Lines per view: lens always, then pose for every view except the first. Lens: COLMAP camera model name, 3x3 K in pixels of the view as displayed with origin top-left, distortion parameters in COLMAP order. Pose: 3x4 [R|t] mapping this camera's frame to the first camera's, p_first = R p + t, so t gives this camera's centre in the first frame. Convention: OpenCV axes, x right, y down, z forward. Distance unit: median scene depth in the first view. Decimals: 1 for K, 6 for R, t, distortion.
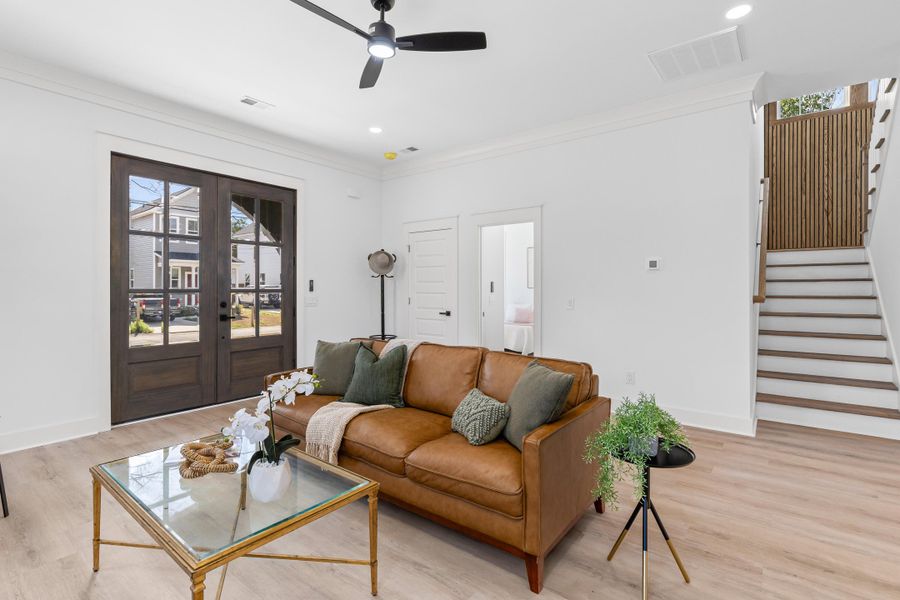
lens RADIAL K [[414.5, 0, 461.7], [0, 414.5, 291.6], [0, 0, 1]] dist [0.003137, 0.000337]
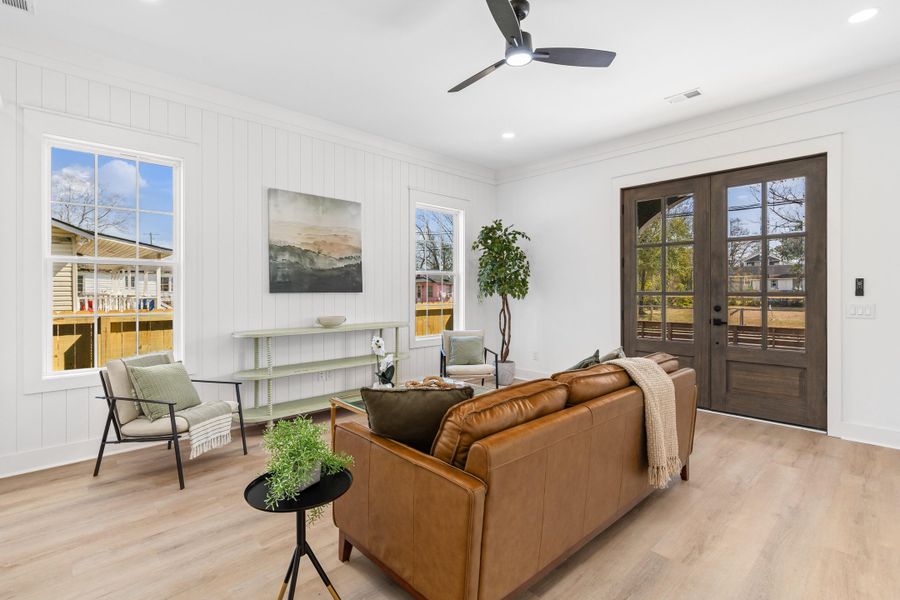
lens RADIAL K [[414.5, 0, 461.7], [0, 414.5, 291.6], [0, 0, 1]] dist [0.003137, 0.000337]
pose [[-0.103438, -0.004558, -0.994625, 0.429677], [-0.011265, 0.999931, -0.003411, 0.003145], [0.994572, 0.010852, -0.103482, 0.511190]]
